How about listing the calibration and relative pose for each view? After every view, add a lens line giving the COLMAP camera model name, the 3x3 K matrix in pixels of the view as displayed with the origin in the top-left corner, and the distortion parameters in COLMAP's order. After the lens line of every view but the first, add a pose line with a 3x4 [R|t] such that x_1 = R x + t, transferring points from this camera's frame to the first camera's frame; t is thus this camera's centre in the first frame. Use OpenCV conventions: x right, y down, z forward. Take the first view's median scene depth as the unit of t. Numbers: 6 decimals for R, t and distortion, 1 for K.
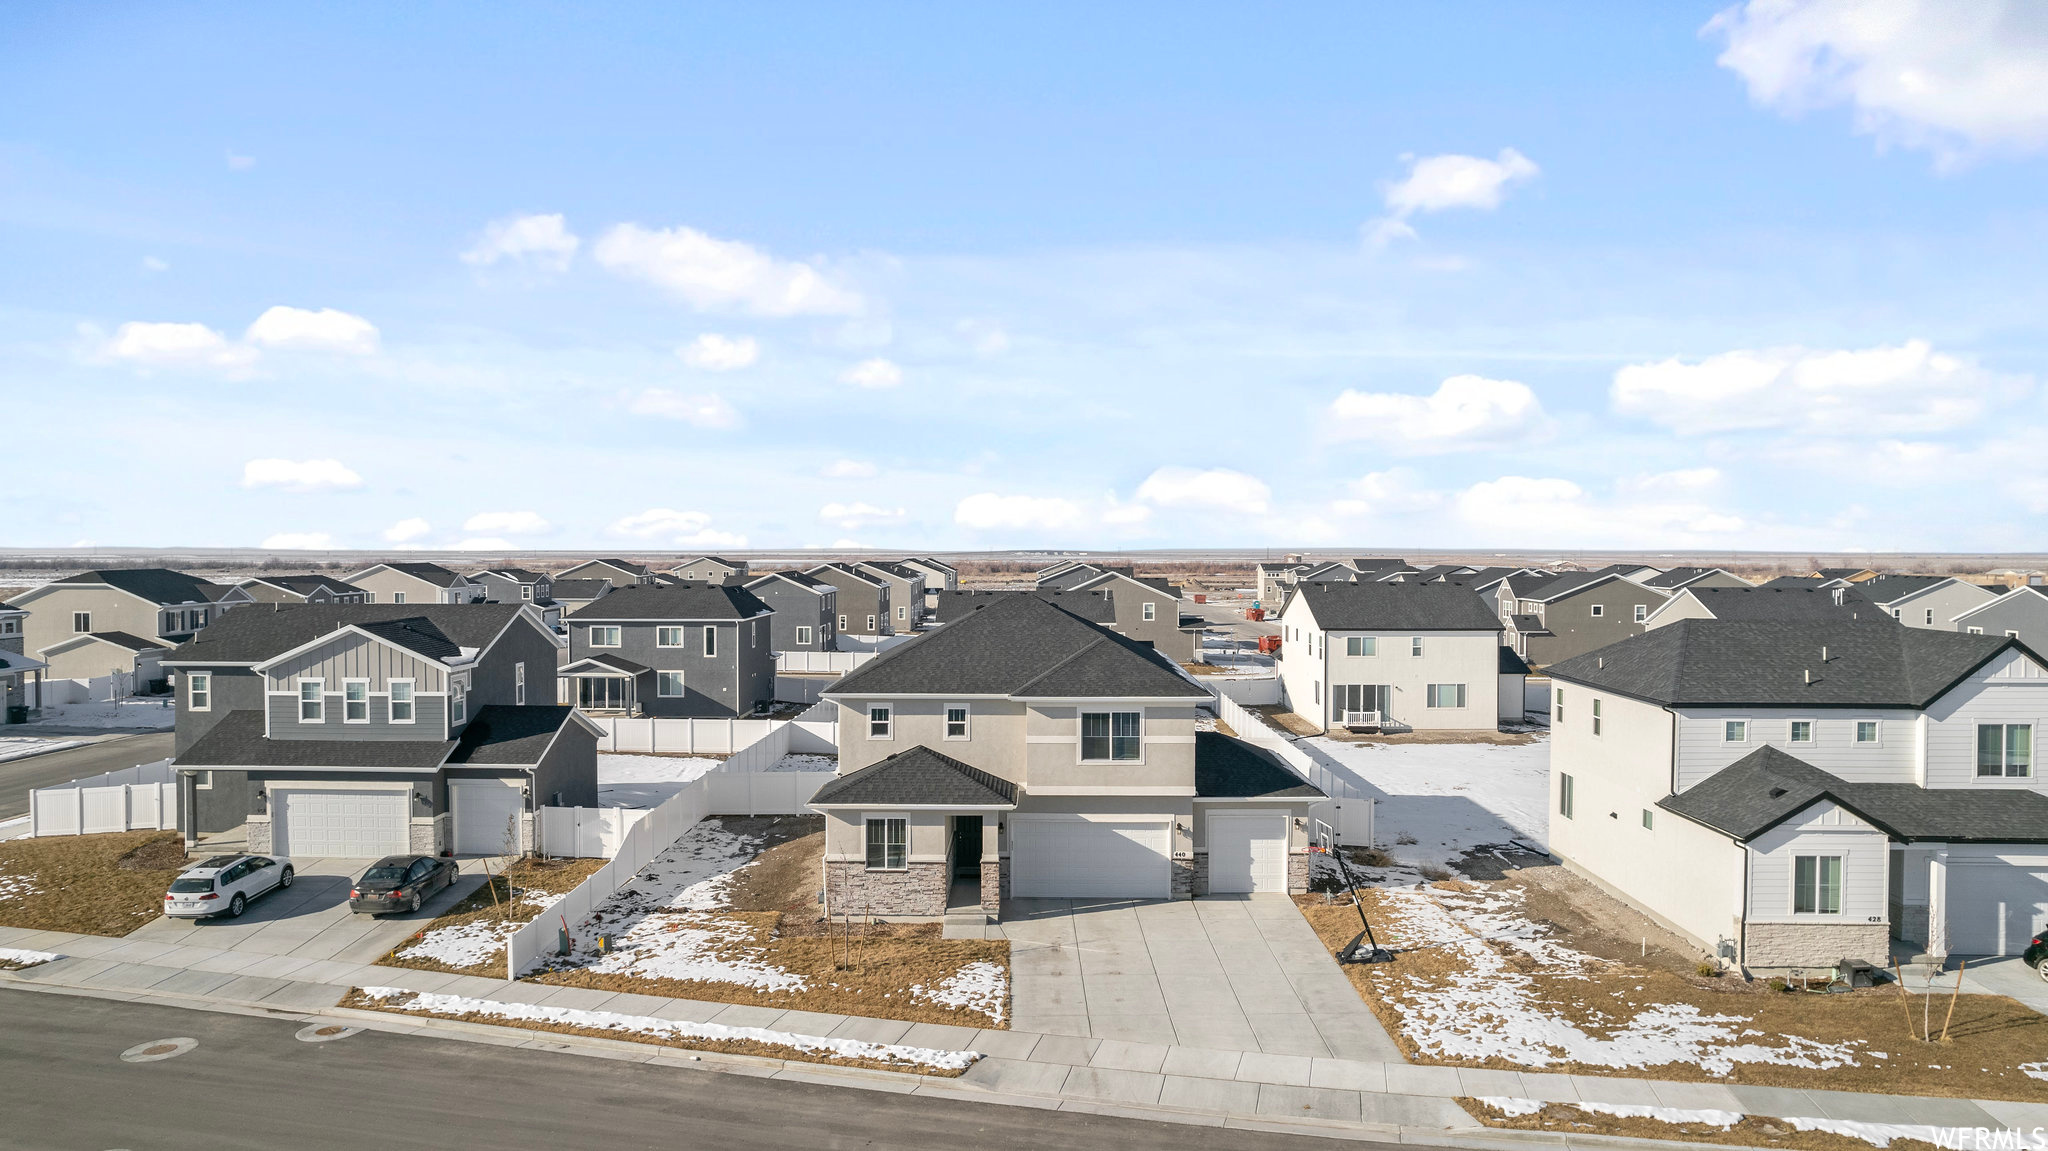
lens RADIAL K [[1309.8, 0, 1024.0], [0, 1309.8, 575.5], [0, 0, 1]] dist [-0.074974, 0.063858]
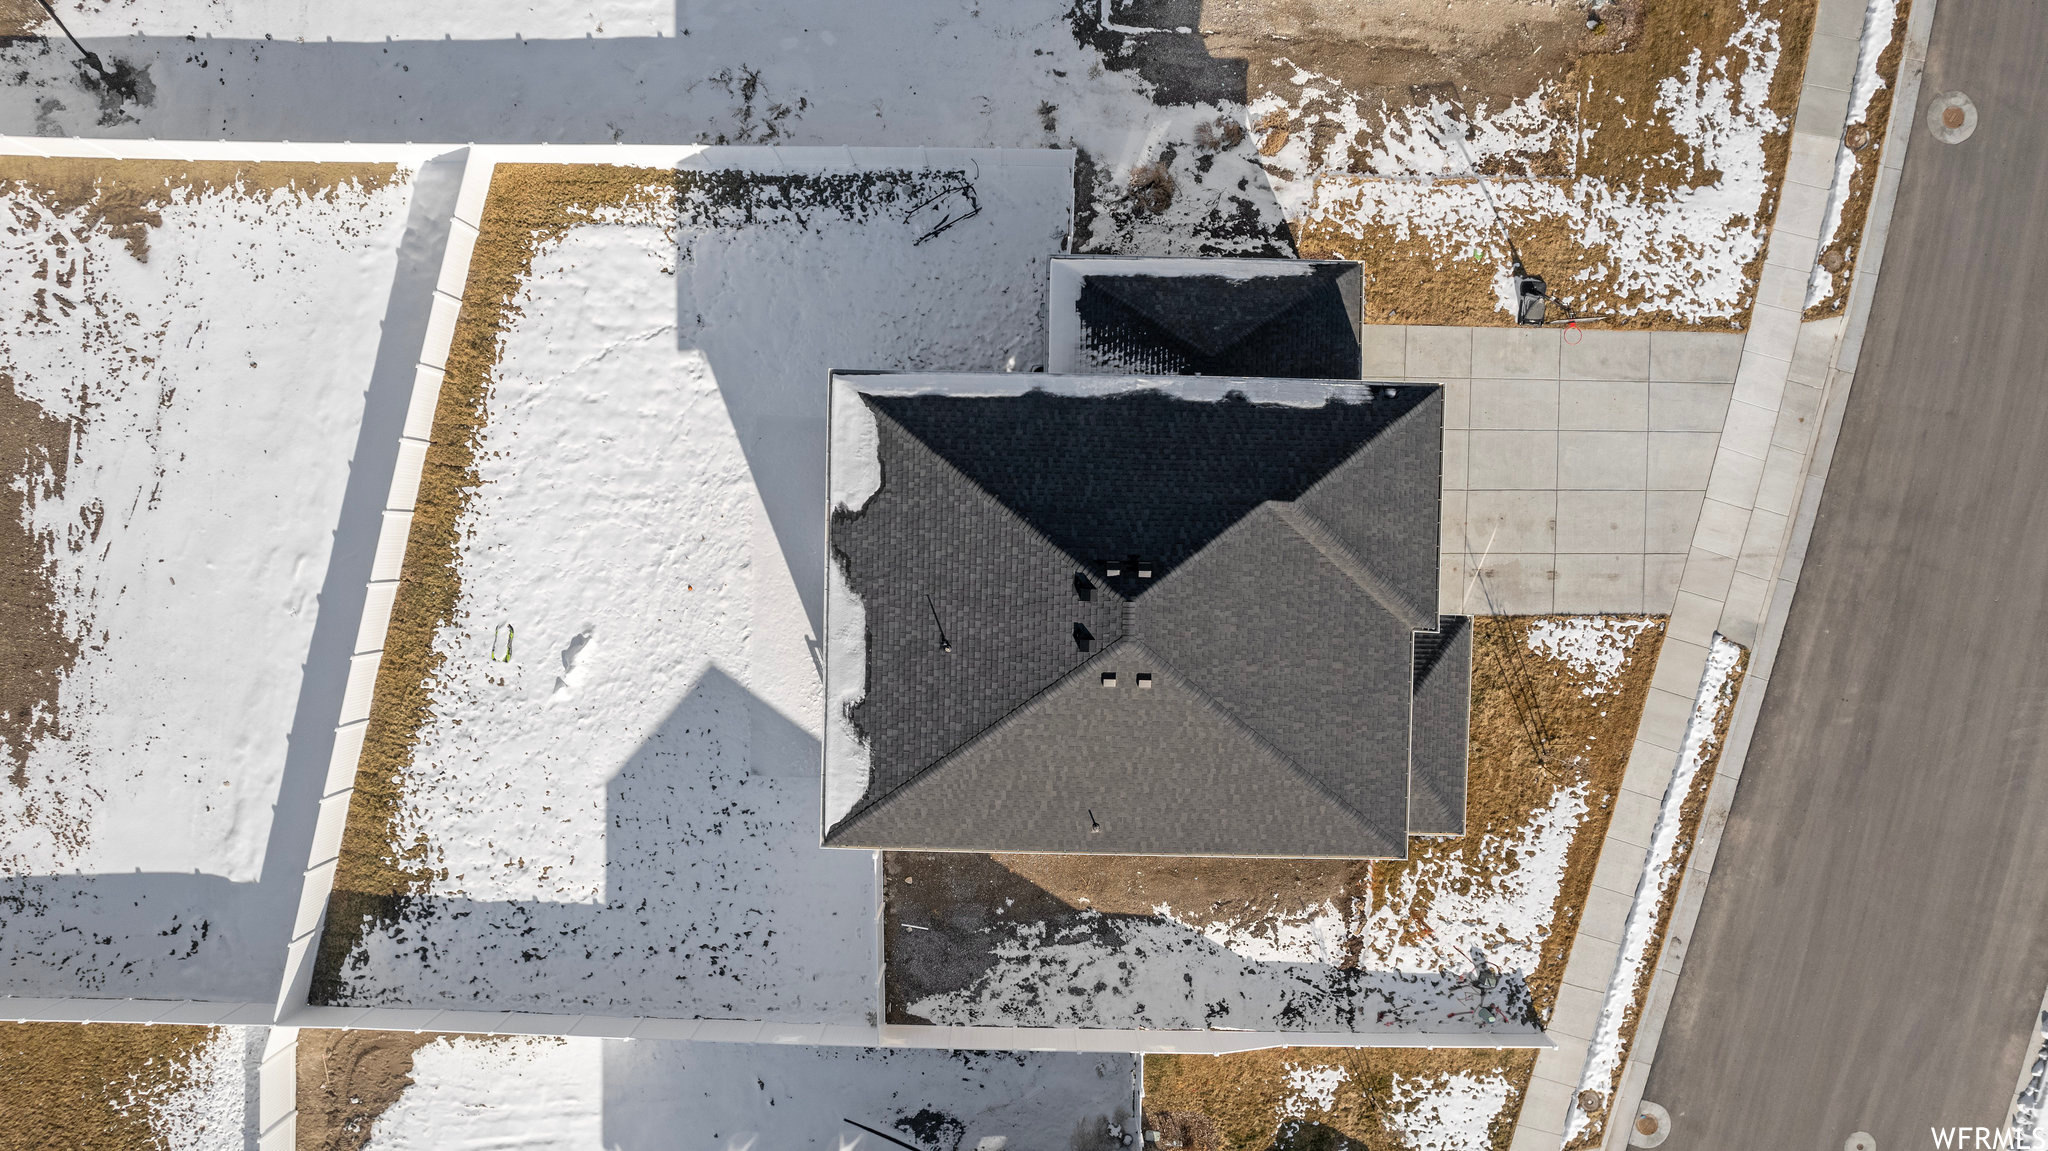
lens RADIAL K [[1309.8, 0, 1024.0], [0, 1309.8, 575.5], [0, 0, 1]] dist [-0.074974, 0.063858]
pose [[0.009981, -0.999673, -0.023531, 0.042679], [0.020187, -0.023326, 0.999524, -0.781276], [-0.999746, -0.010451, 0.019948, 1.305951]]
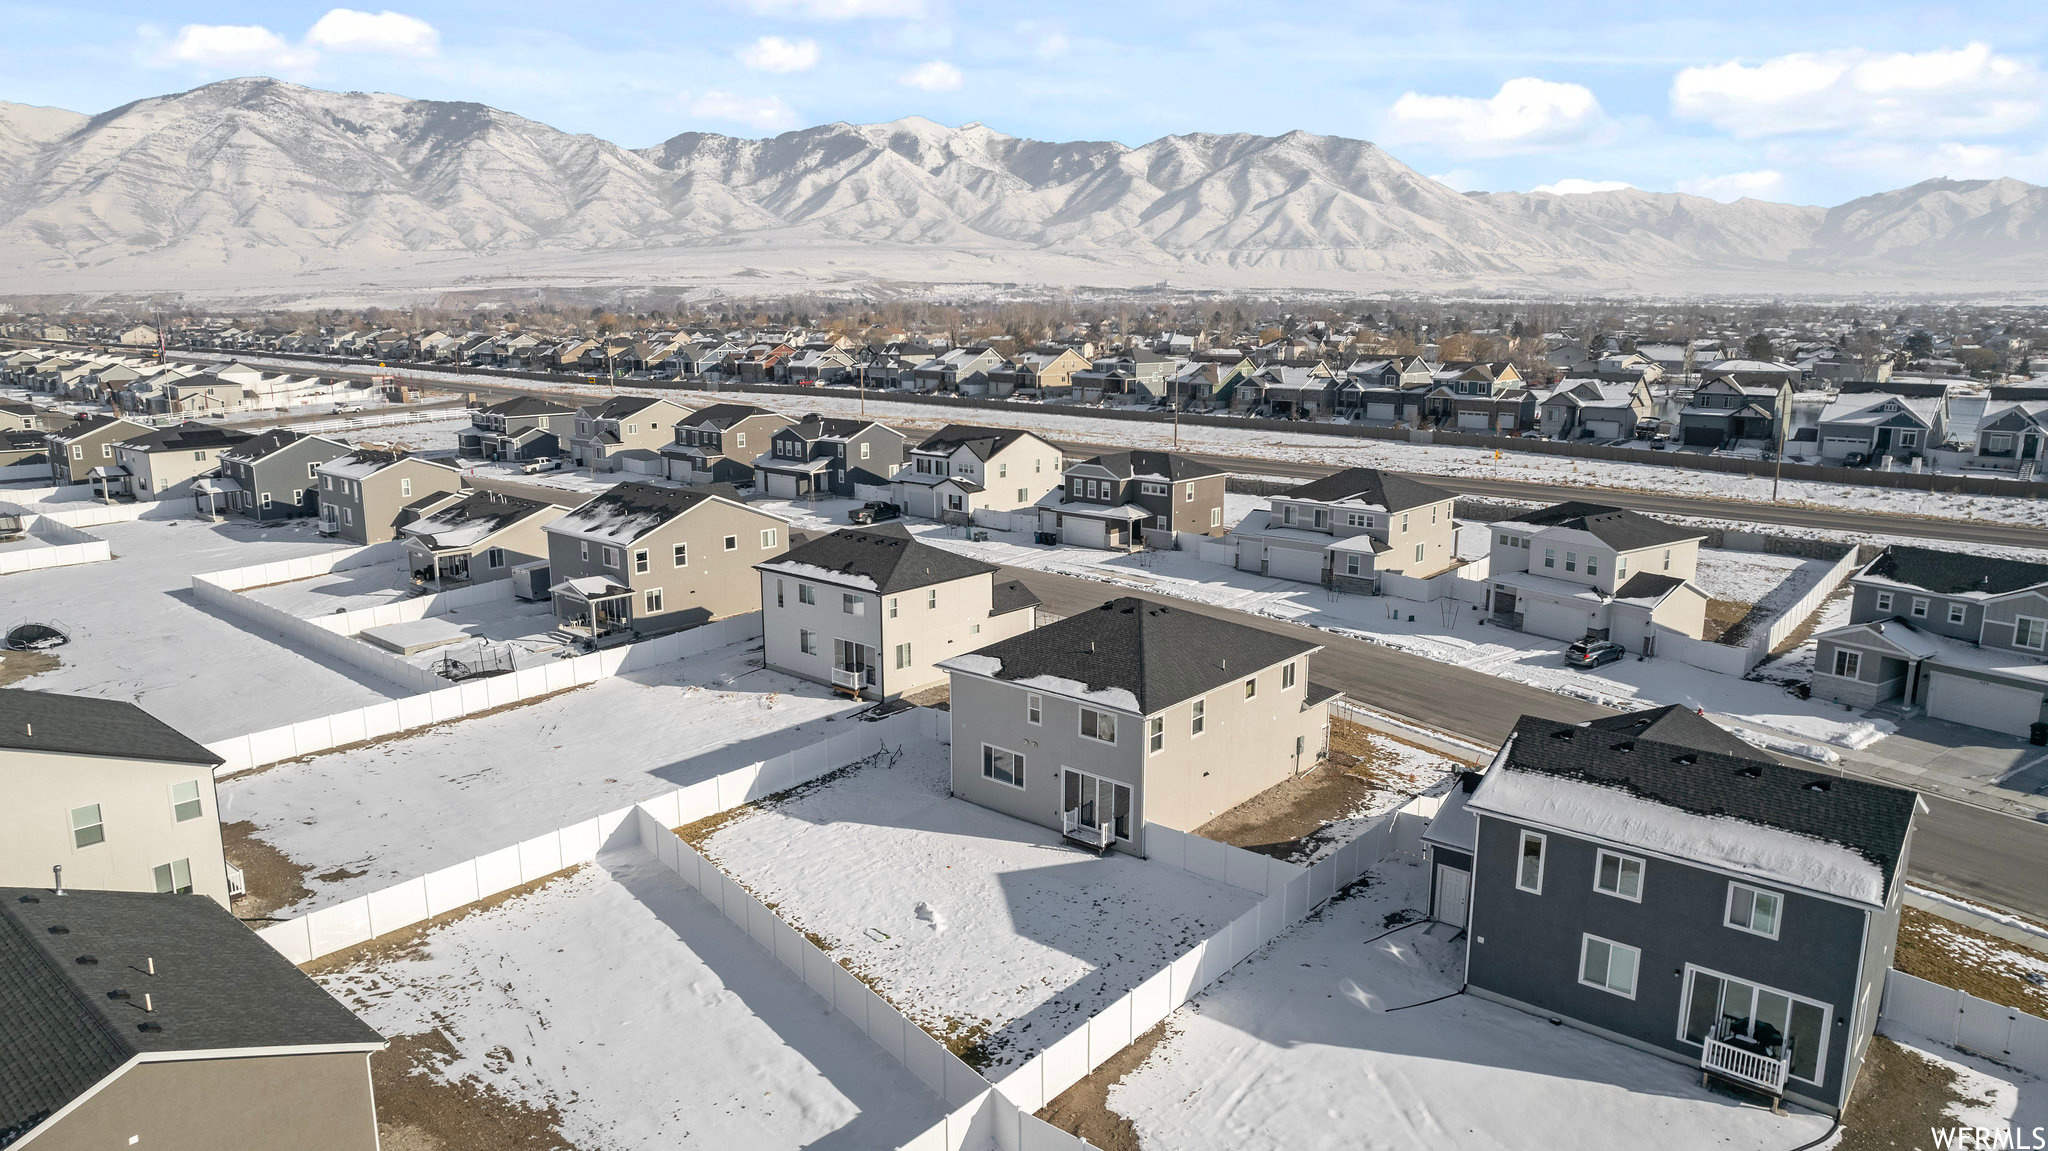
lens RADIAL K [[1309.8, 0, 1024.0], [0, 1309.8, 575.5], [0, 0, 1]] dist [-0.074974, 0.063858]
pose [[-0.766249, -0.130039, 0.629247, -0.920931], [0.014104, 0.975667, 0.218804, -0.367787], [-0.642389, 0.176533, -0.745770, 2.557325]]
